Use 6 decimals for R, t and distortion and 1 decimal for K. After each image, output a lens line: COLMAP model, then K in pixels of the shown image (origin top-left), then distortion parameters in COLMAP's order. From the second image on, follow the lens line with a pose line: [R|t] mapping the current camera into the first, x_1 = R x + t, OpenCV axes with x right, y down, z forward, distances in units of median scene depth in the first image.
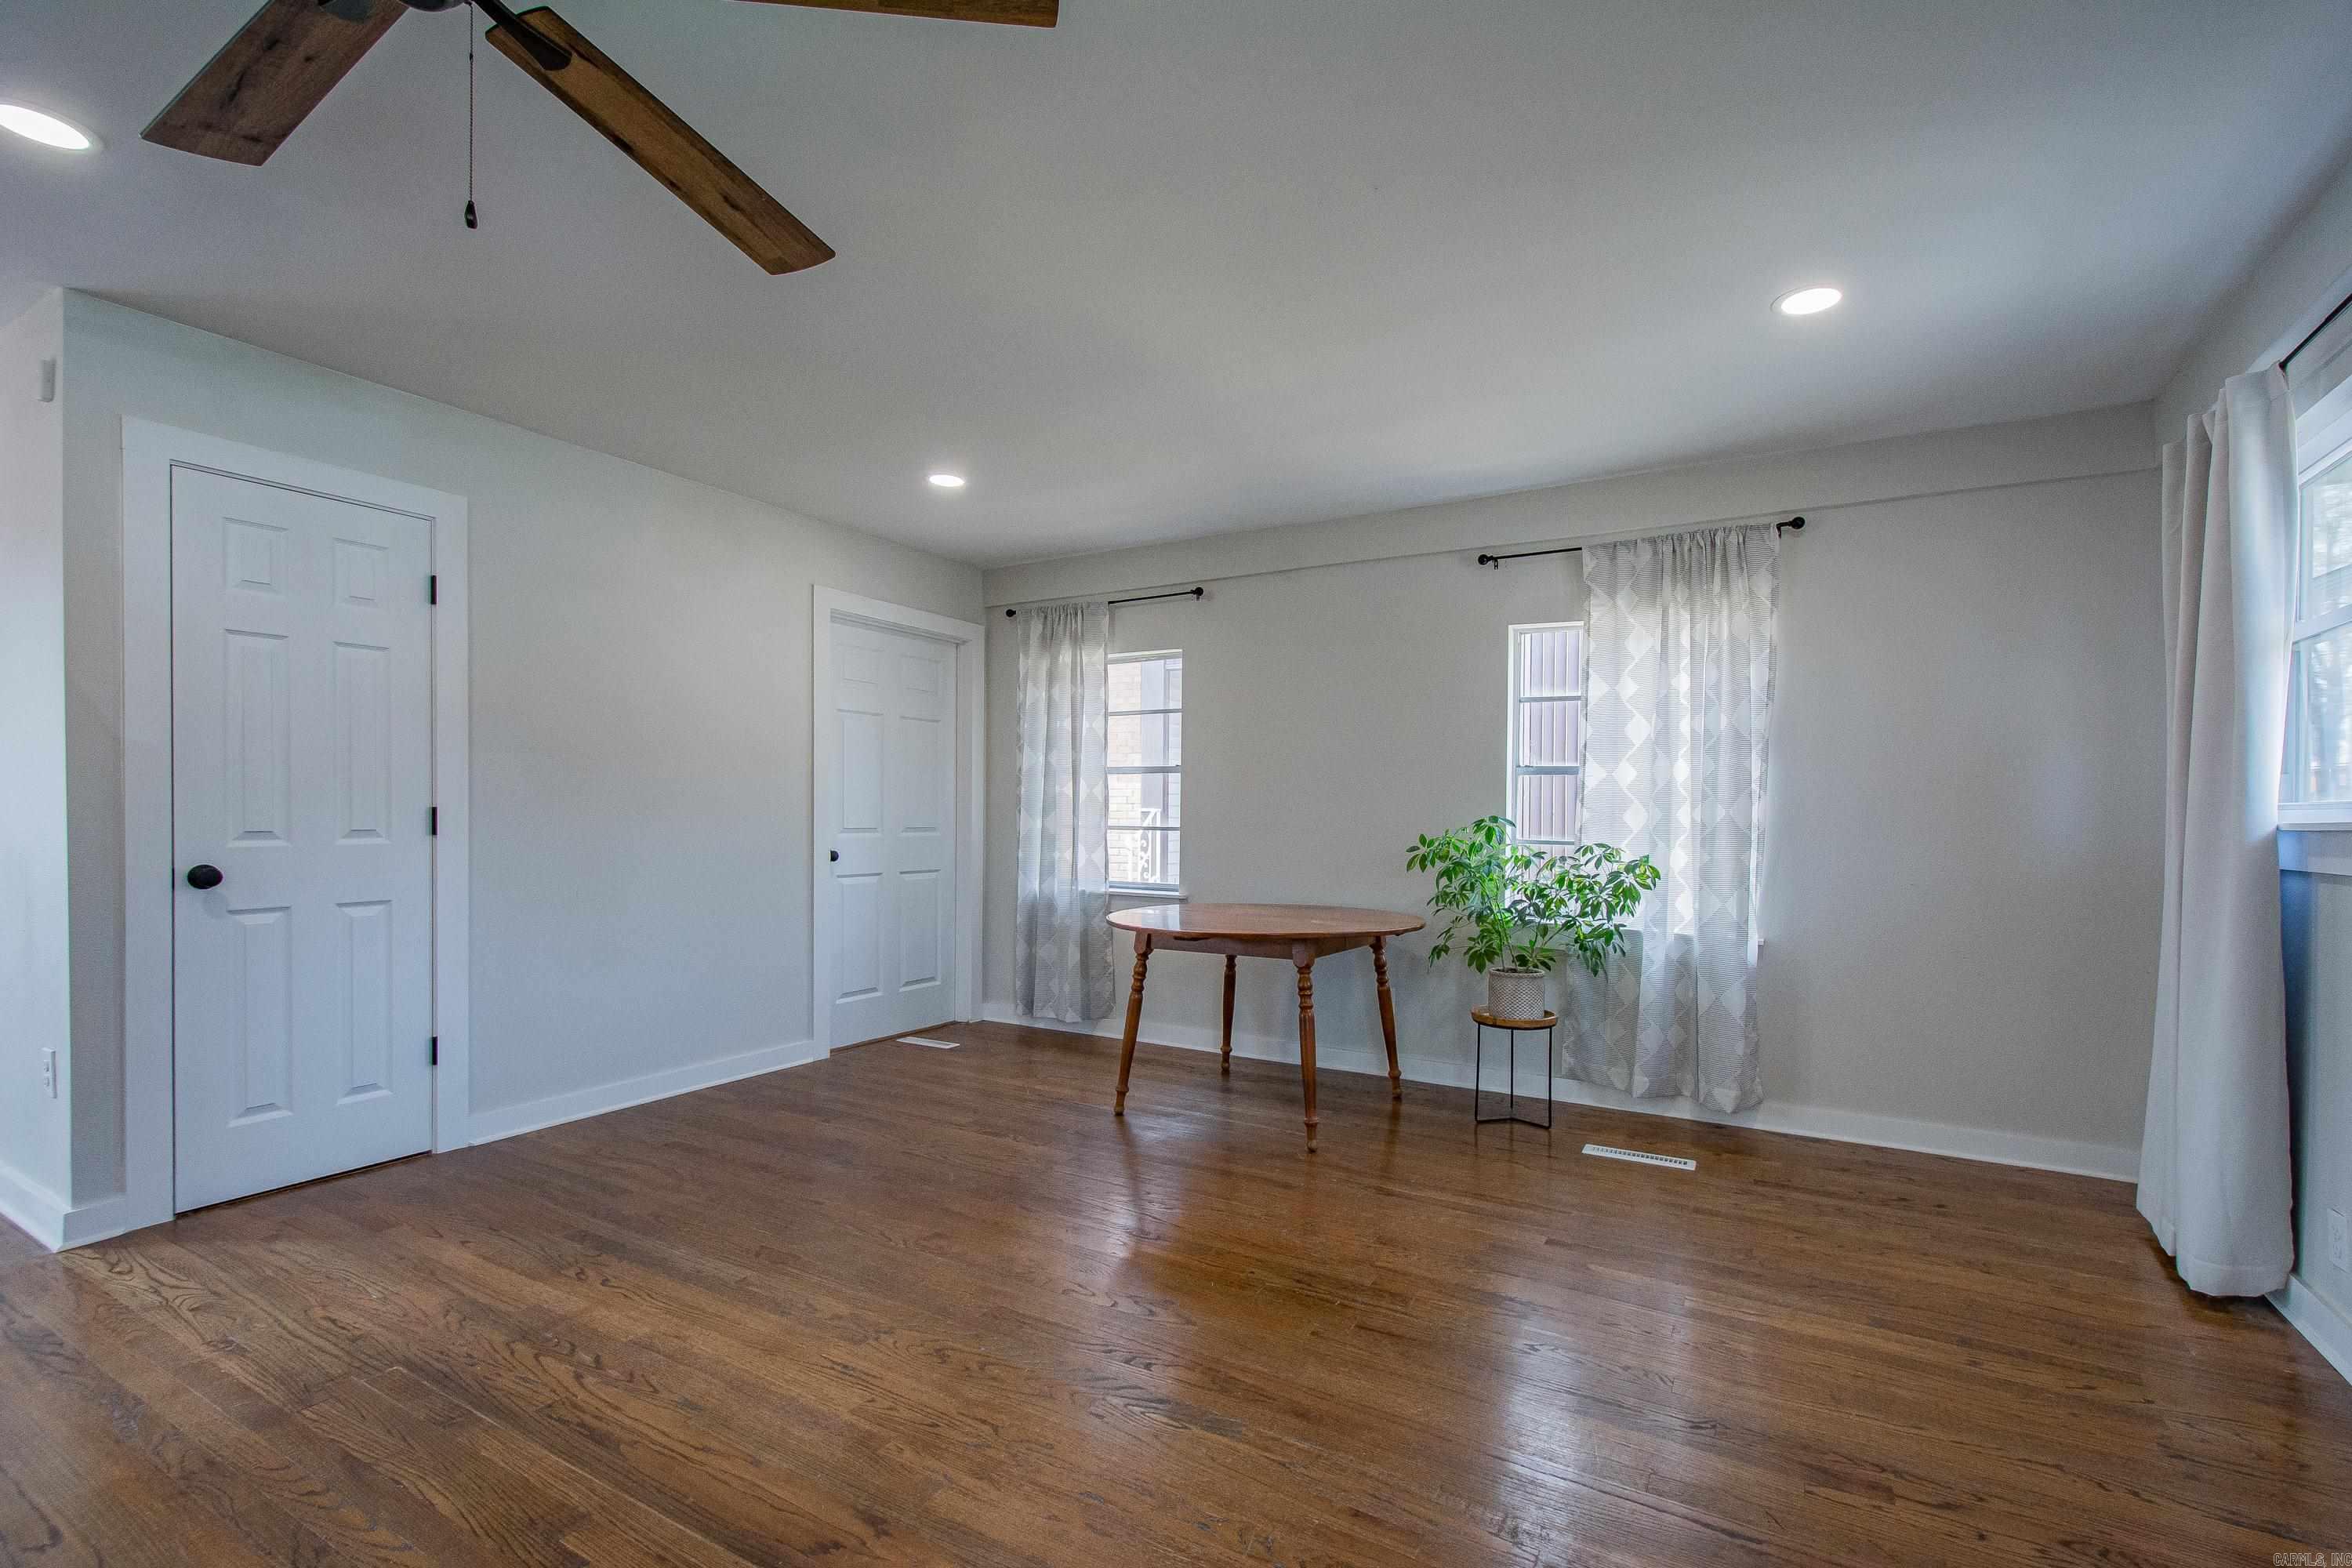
lens RADIAL K [[1022.2, 0, 1215.2], [0, 1022.2, 822.6], [0, 0, 1]] dist [0.009387, -0.000450]
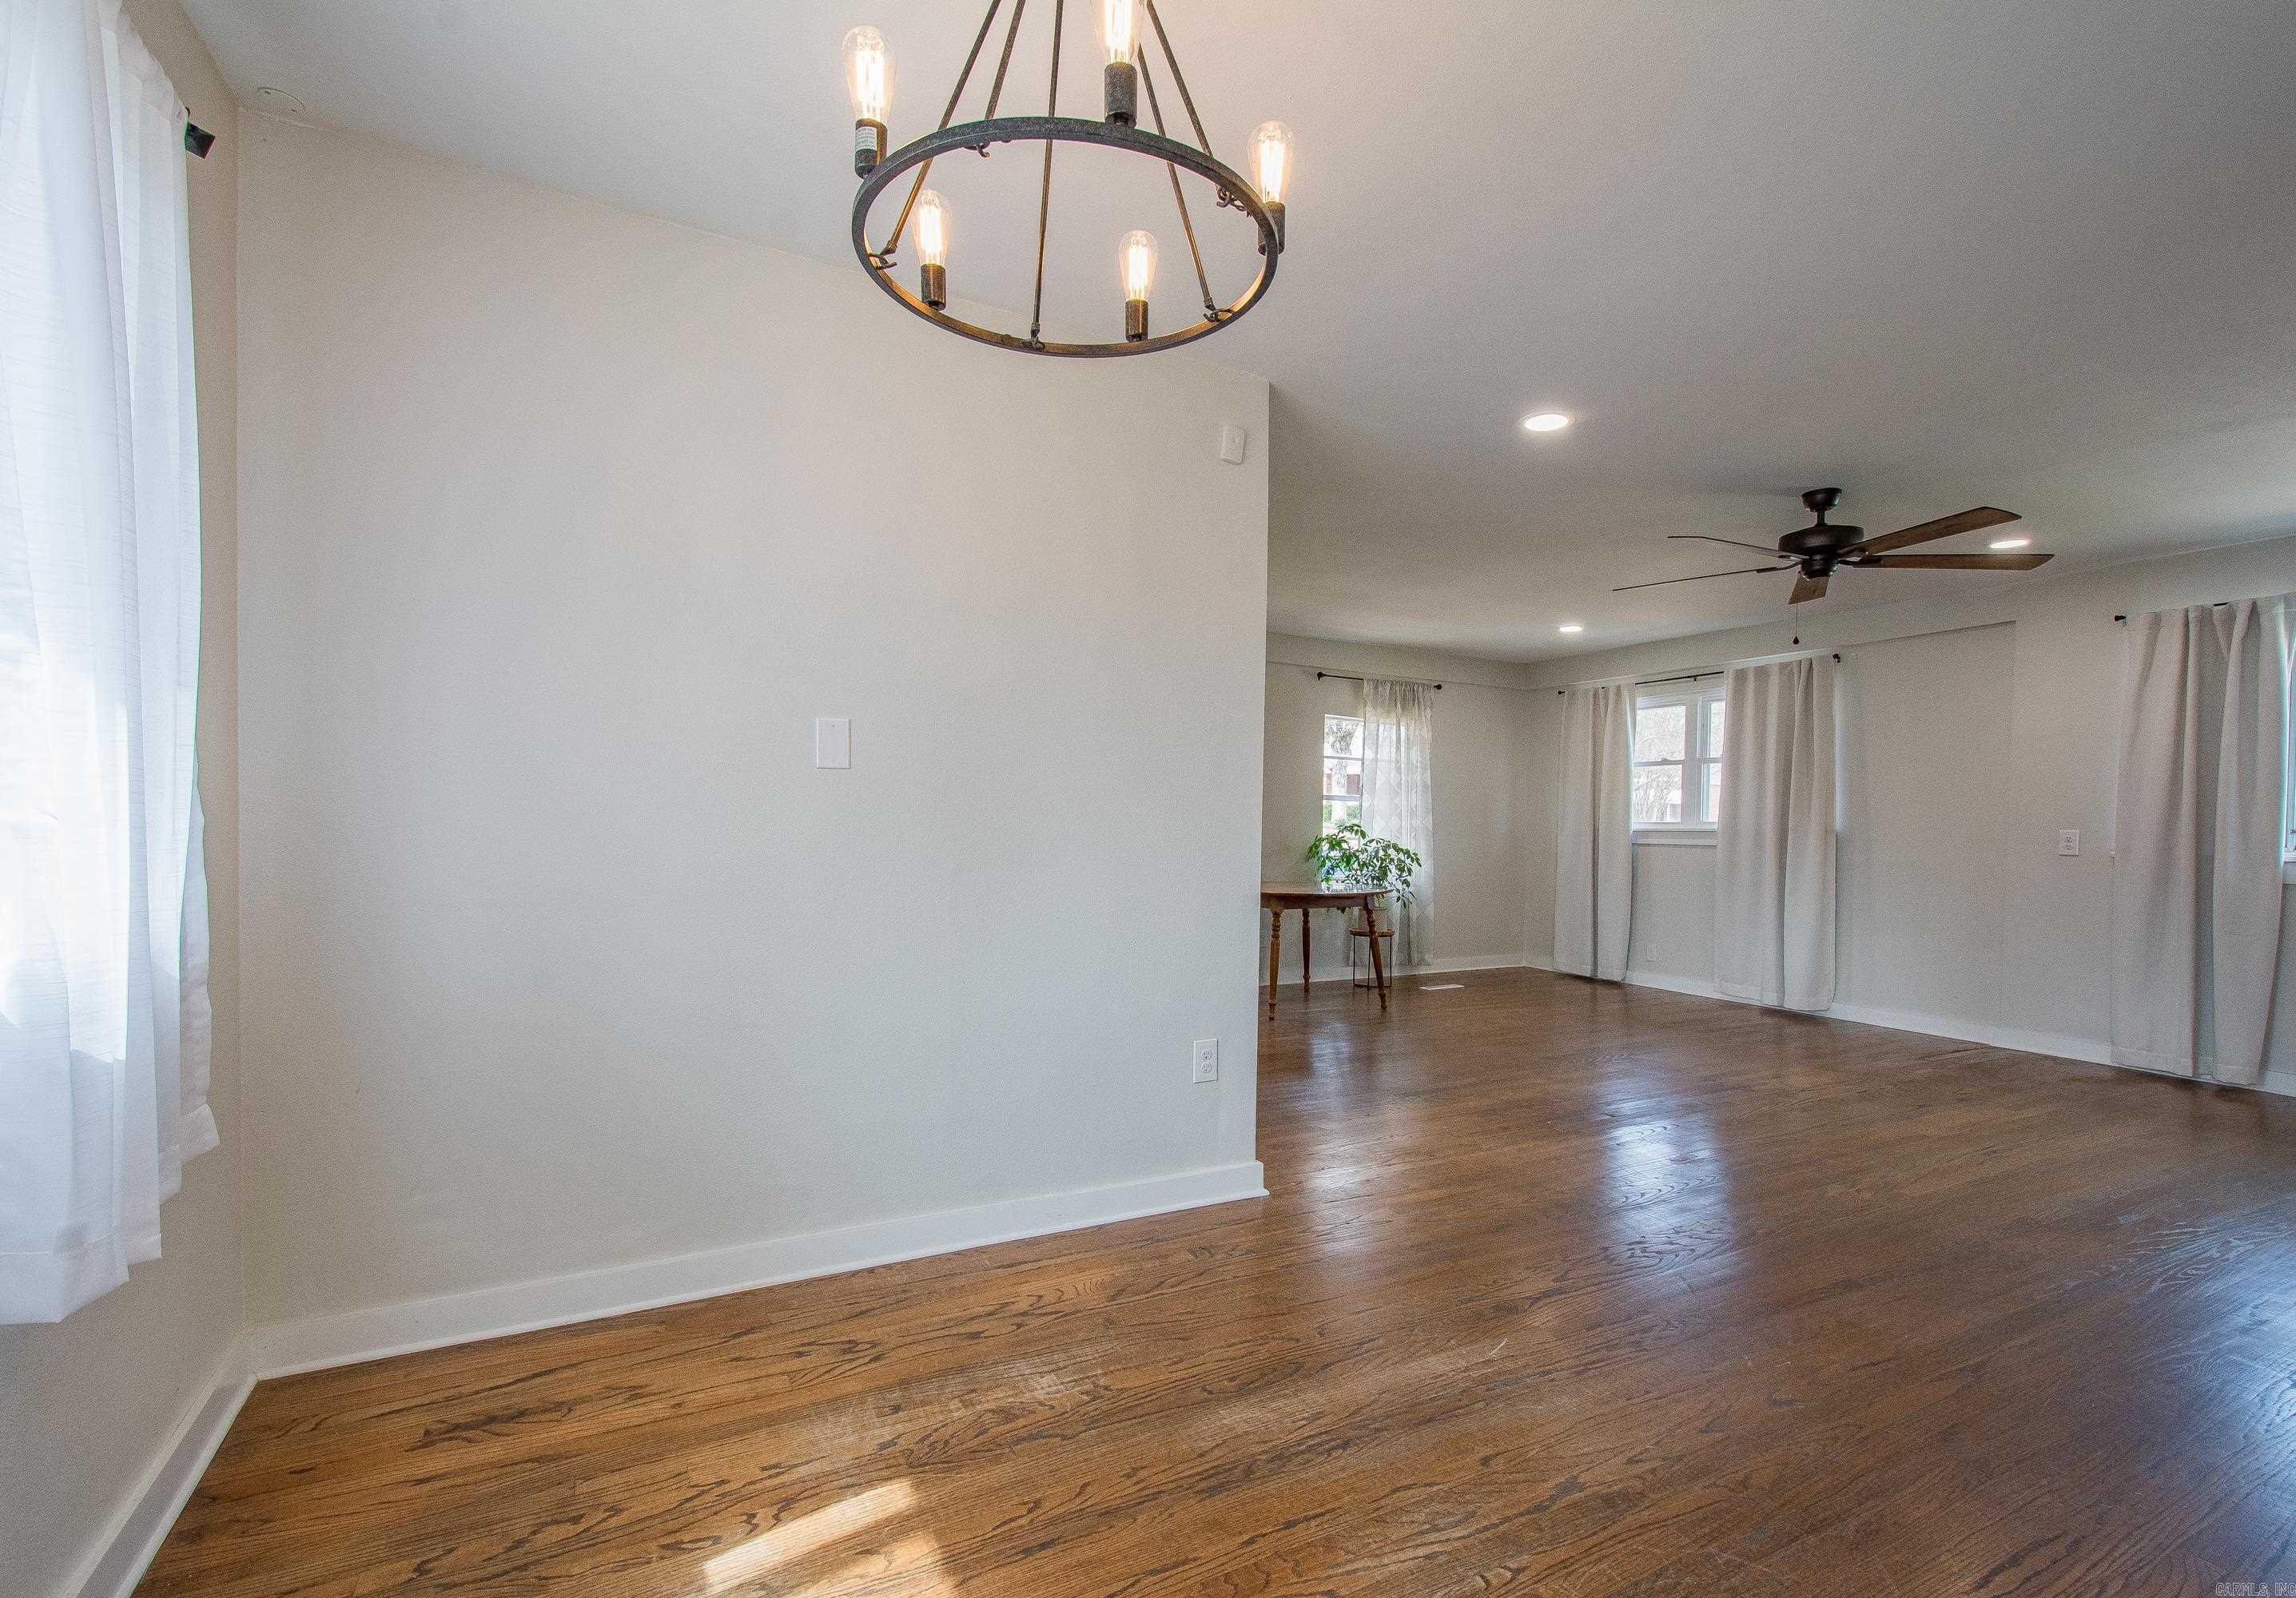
lens RADIAL K [[1040.3, 0, 1146.0], [0, 1040.3, 840.8], [0, 0, 1]] dist [-0.000462, -0.000541]
pose [[0.541333, -0.017314, 0.840630, -1.464815], [-0.002317, 0.999753, 0.022084, -0.016439], [-0.840805, -0.013903, 0.541159, 0.309998]]
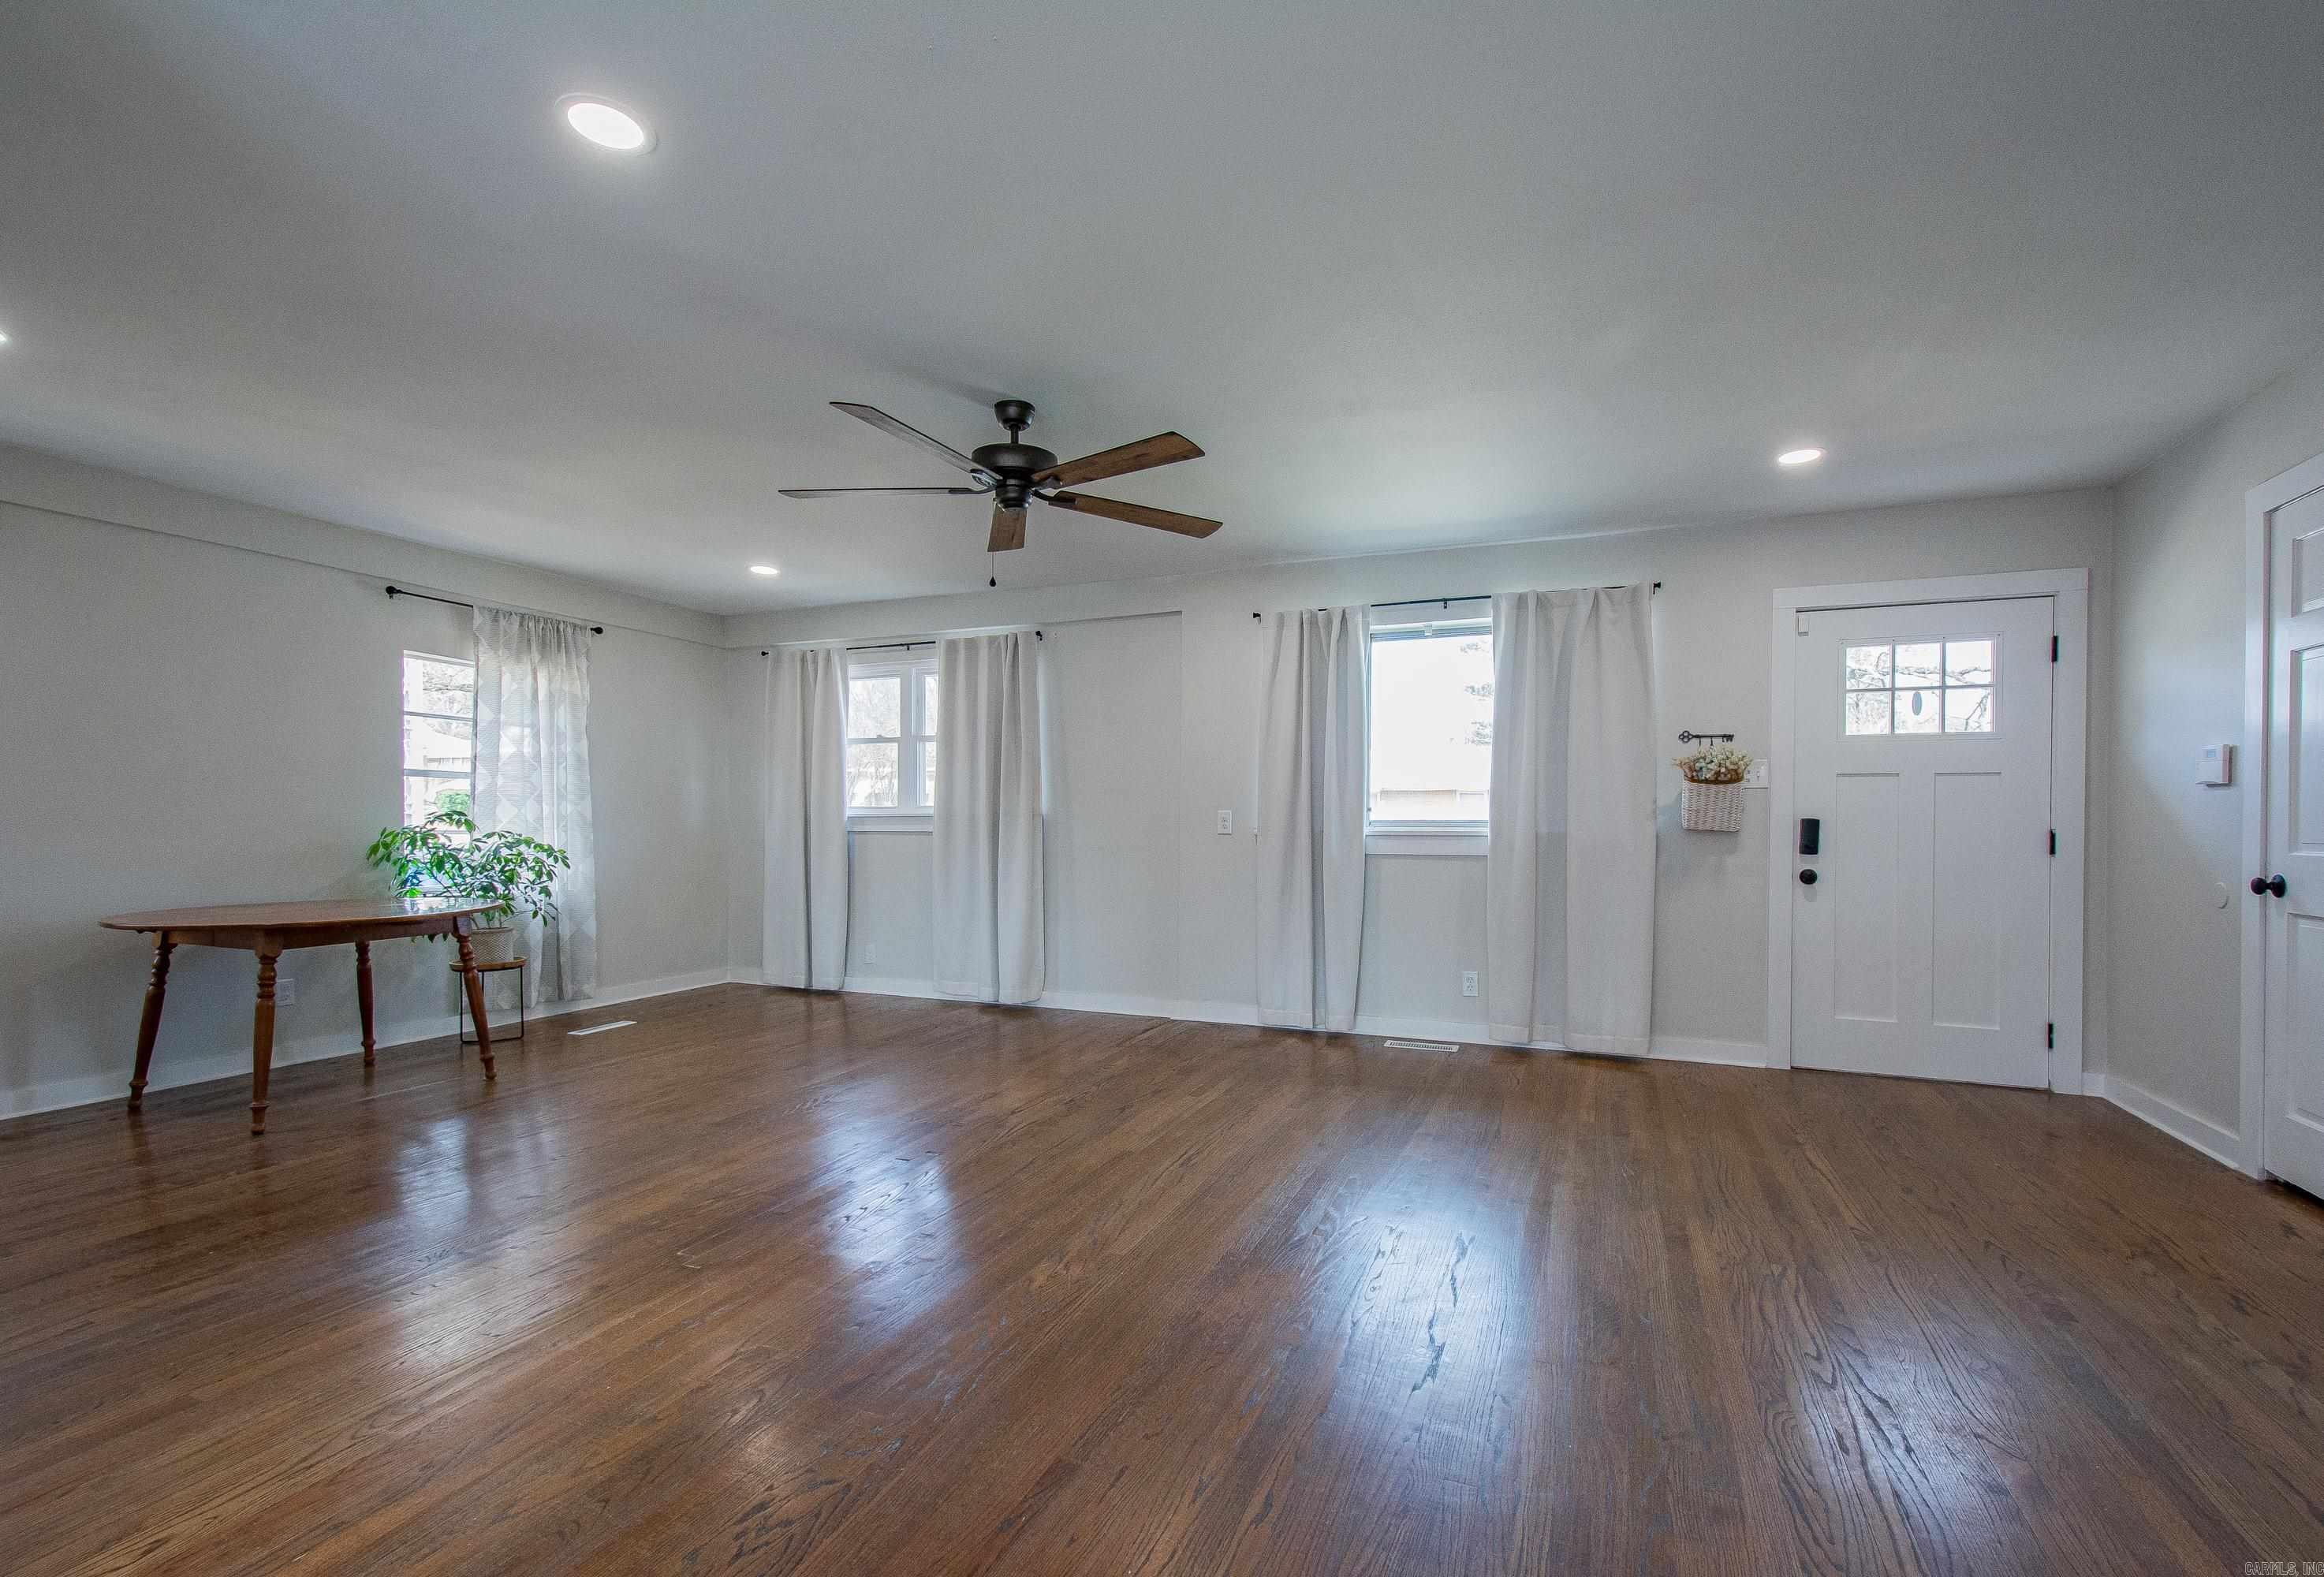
lens RADIAL K [[1049.6, 0, 1181.1], [0, 1049.6, 828.0], [0, 0, 1]] dist [0.016310, -0.007631]
pose [[-0.140082, -0.018228, 0.989972, -1.124591], [0.003441, 0.999816, 0.018896, -0.006989], [-0.990134, 0.006053, -0.139994, 0.297528]]
